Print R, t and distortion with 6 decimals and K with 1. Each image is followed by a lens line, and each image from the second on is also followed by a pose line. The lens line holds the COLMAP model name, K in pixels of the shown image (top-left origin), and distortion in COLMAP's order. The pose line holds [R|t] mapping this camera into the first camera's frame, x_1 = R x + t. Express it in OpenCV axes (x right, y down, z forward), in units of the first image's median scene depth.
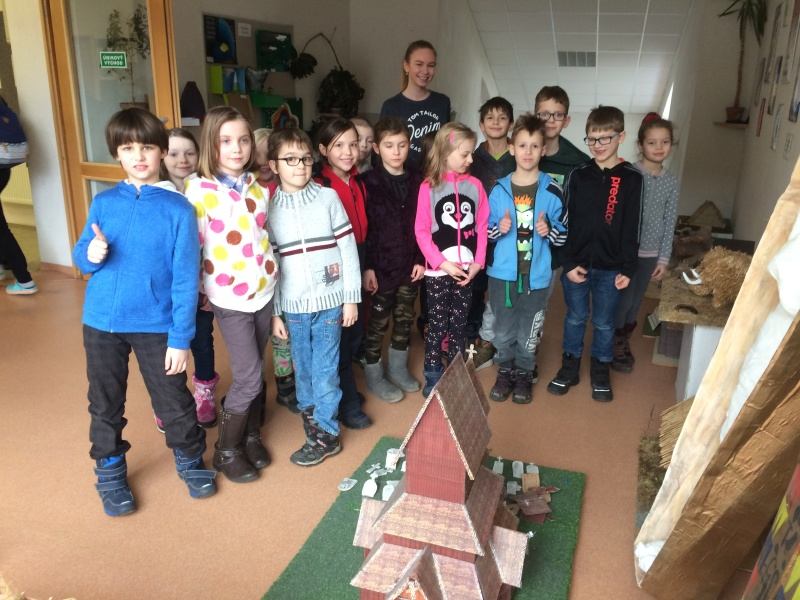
lens RADIAL K [[681.0, 0, 399.1], [0, 681.0, 299.2], [0, 0, 1]] dist [0.068869, -0.095948]
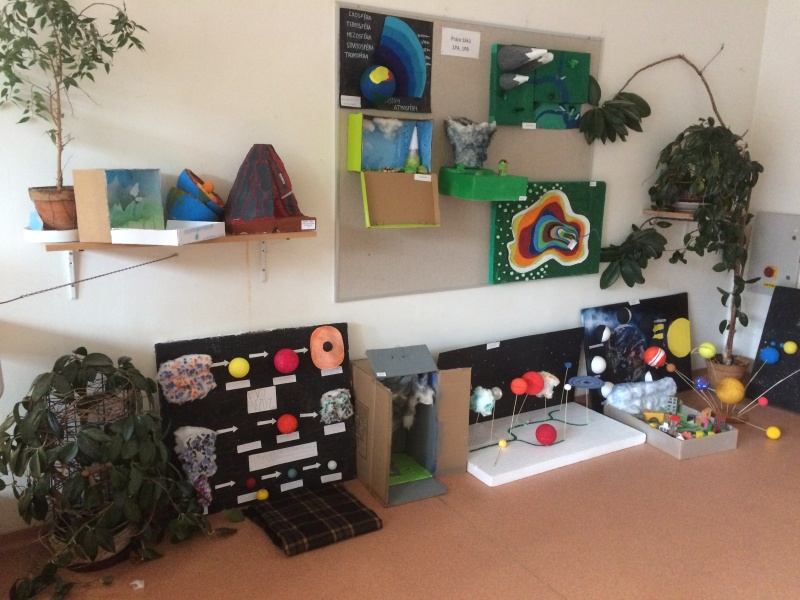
lens RADIAL K [[681.0, 0, 396.3], [0, 681.0, 302.0], [0, 0, 1]] dist [0.068869, -0.095948]
pose [[0.800233, 0.125101, -0.586495, 0.038648], [-0.185249, 0.981735, -0.043353, -0.162301], [0.570360, 0.143340, 0.808791, 0.538111]]
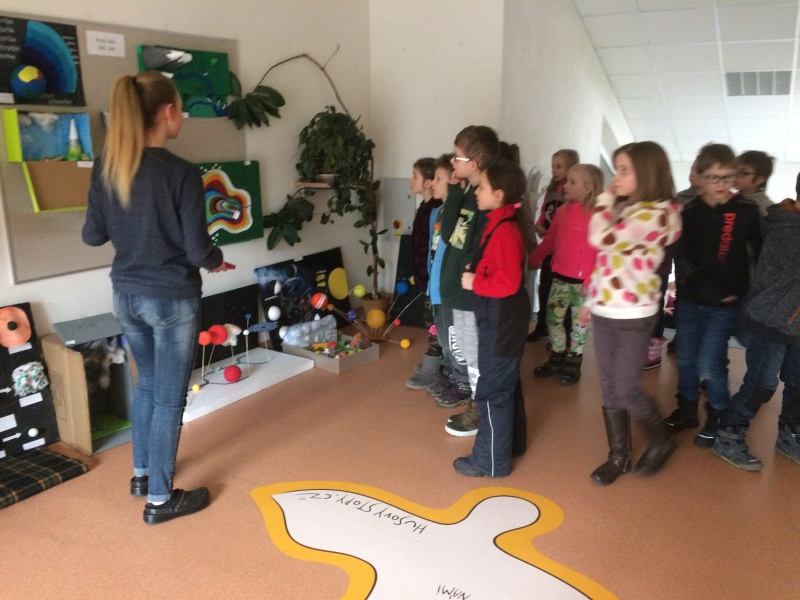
lens RADIAL K [[681.0, 0, 397.4], [0, 681.0, 298.5], [0, 0, 1]] dist [0.068869, -0.095948]
pose [[0.975997, 0.018780, -0.216971, 0.108604], [-0.033327, 0.997420, -0.063581, -0.143521], [0.215217, 0.069286, 0.974105, 0.467474]]
